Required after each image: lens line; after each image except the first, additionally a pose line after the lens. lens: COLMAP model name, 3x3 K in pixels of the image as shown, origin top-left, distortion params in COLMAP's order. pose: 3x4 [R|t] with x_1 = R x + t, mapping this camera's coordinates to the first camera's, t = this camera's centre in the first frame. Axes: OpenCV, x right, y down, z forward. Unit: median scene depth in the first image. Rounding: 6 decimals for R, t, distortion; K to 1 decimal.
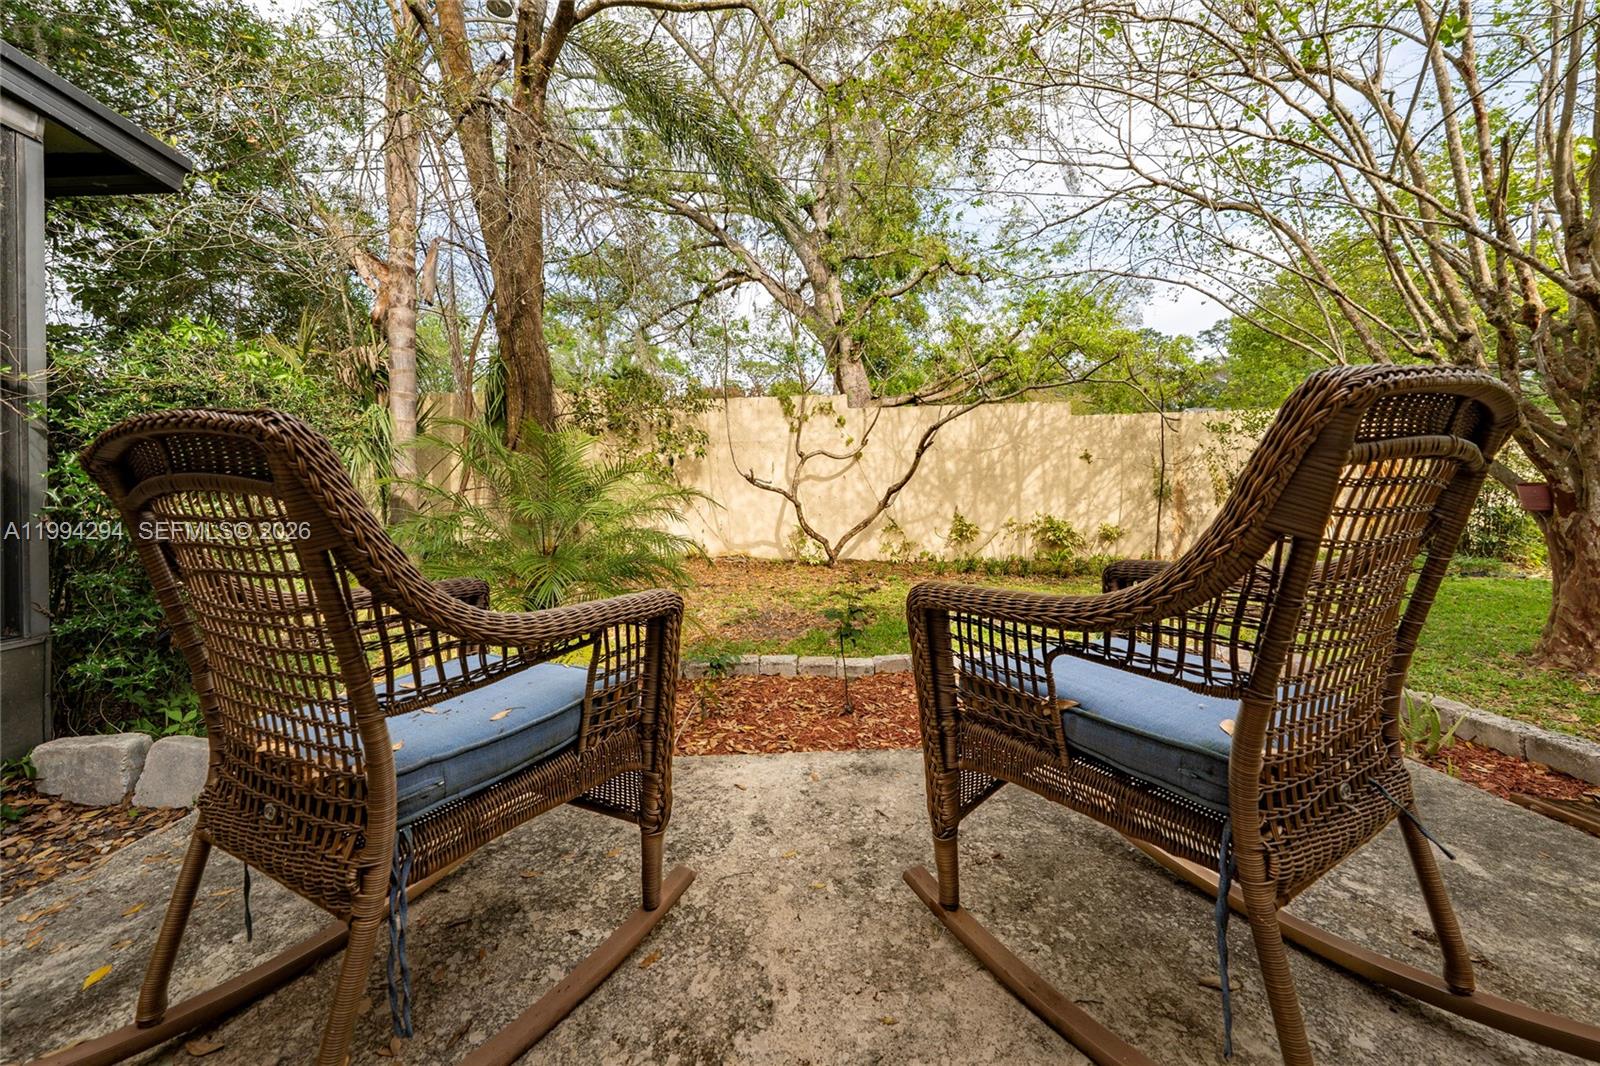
lens RADIAL K [[568.9, 0, 806.4], [0, 568.9, 539.0], [0, 0, 1]] dist [-0.000421, -0.000157]
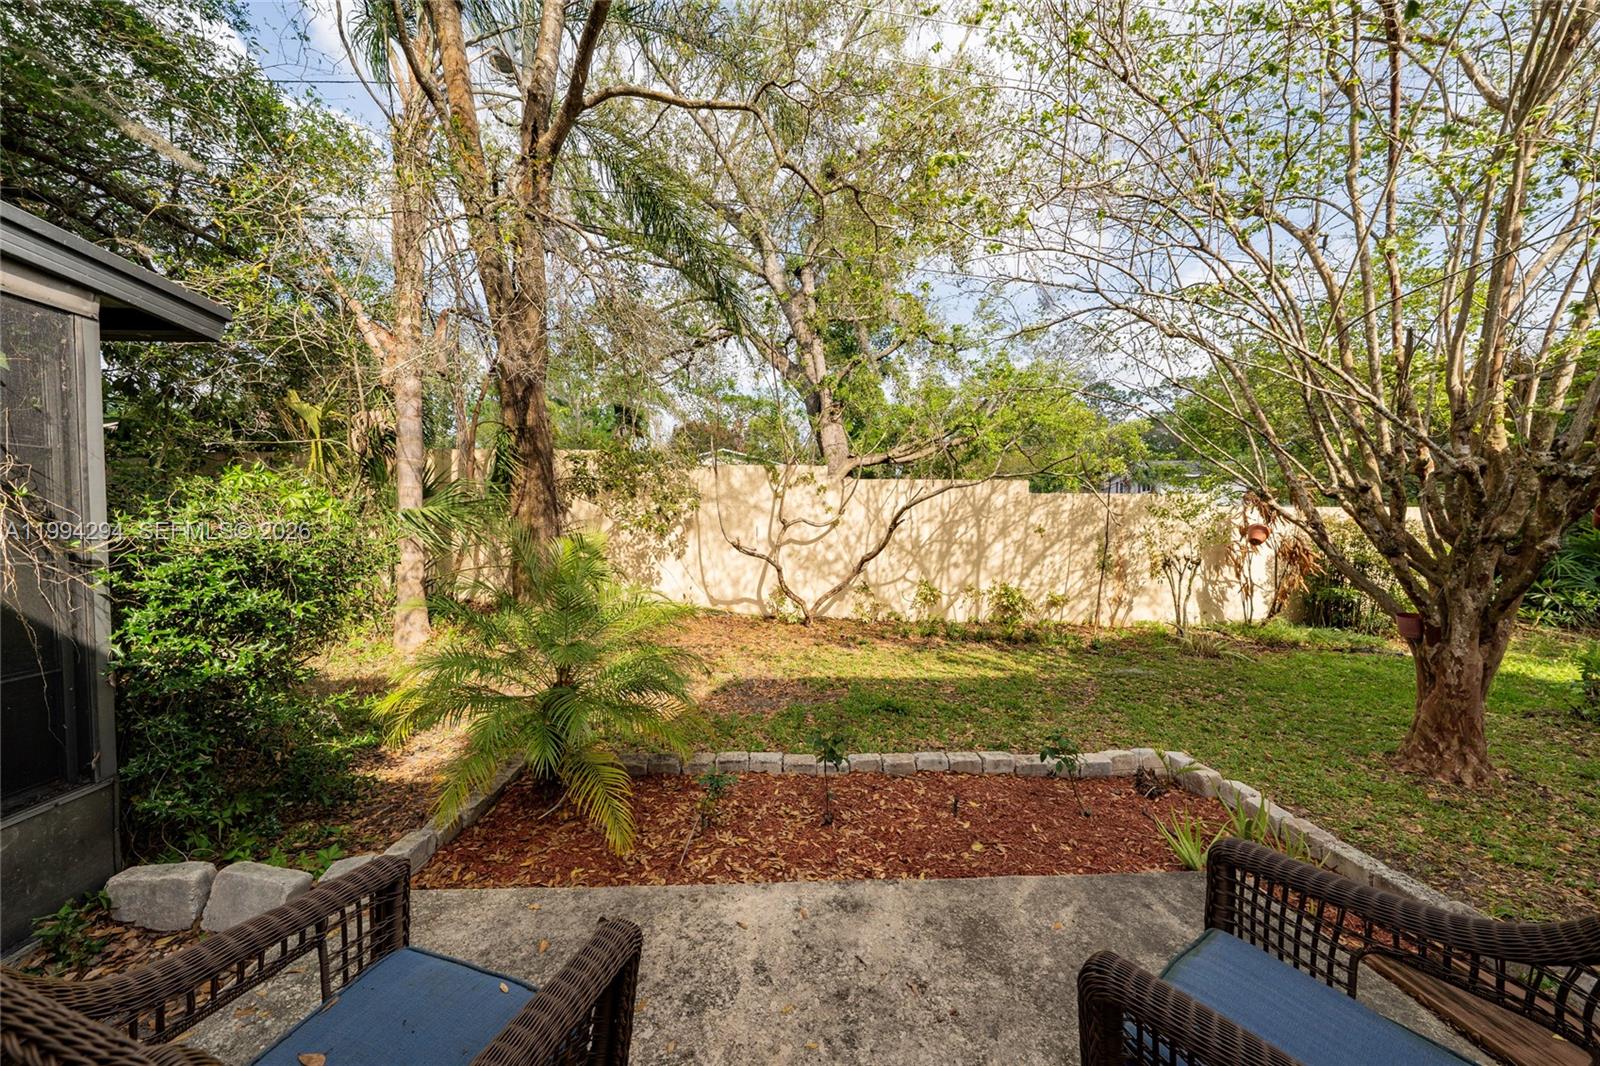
lens RADIAL K [[546.7, 0, 795.6], [0, 546.7, 531.0], [0, 0, 1]] dist [-0.001323, 0.000156]
pose [[0.998255, 0.035436, 0.047243, -0.054683], [-0.037679, 0.998162, 0.047464, -0.279709], [-0.045474, -0.049161, 0.997755, -0.066659]]
